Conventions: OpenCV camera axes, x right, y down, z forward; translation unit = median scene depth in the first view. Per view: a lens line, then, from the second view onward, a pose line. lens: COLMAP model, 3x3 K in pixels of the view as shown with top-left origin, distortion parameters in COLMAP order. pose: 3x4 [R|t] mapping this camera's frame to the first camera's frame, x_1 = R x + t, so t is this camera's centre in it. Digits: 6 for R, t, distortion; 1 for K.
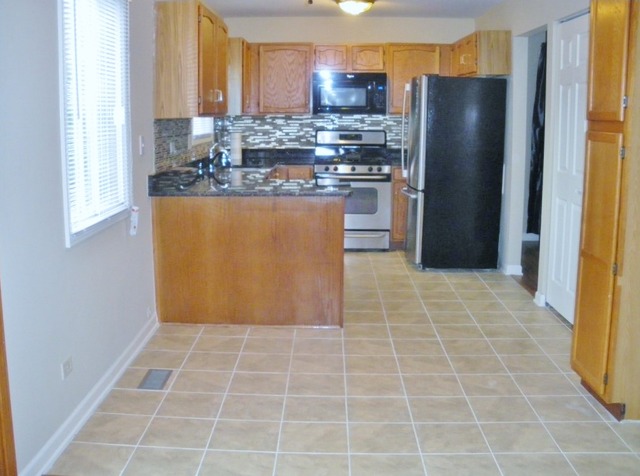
lens RADIAL K [[712.2, 0, 320.0], [0, 712.2, 238.0], [0, 0, 1]] dist [-0.220553, 0.000318]
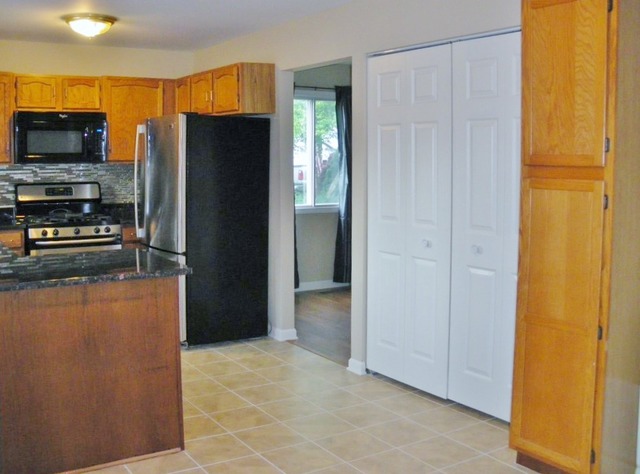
lens RADIAL K [[708.9, 0, 320.0], [0, 708.9, 237.0], [0, 0, 1]] dist [-0.207706, 0.067168]
pose [[0.831196, -0.060951, 0.552628, -0.156023], [0.096373, 0.994721, -0.035241, -0.036881], [-0.547563, 0.082550, 0.832683, 0.201385]]
